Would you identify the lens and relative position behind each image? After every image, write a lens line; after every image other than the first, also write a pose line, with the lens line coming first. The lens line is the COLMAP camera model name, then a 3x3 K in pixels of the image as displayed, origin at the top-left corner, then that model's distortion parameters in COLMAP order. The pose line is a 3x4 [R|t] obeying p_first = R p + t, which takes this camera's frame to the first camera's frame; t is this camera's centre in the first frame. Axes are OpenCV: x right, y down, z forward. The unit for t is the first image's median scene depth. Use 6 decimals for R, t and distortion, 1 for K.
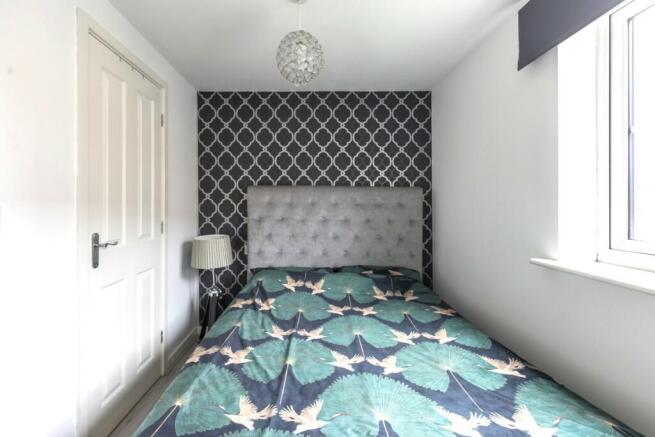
lens RADIAL K [[297.2, 0, 318.8], [0, 297.2, 205.3], [0, 0, 1]] dist [-0.000128, 0.000253]
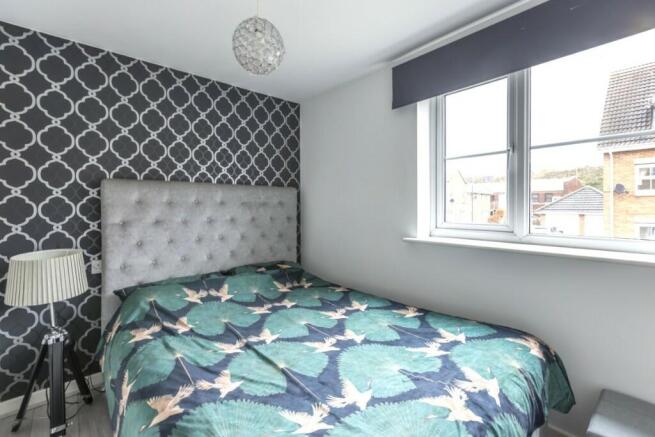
lens RADIAL K [[291.4, 0, 334.9], [0, 291.4, 202.6], [0, 0, 1]] dist [0.001351, 0.000419]
pose [[0.734075, -0.005451, 0.679046, -0.308675], [0.001726, 0.999980, 0.006162, -0.010551], [-0.679066, -0.003351, 0.734070, 0.084185]]
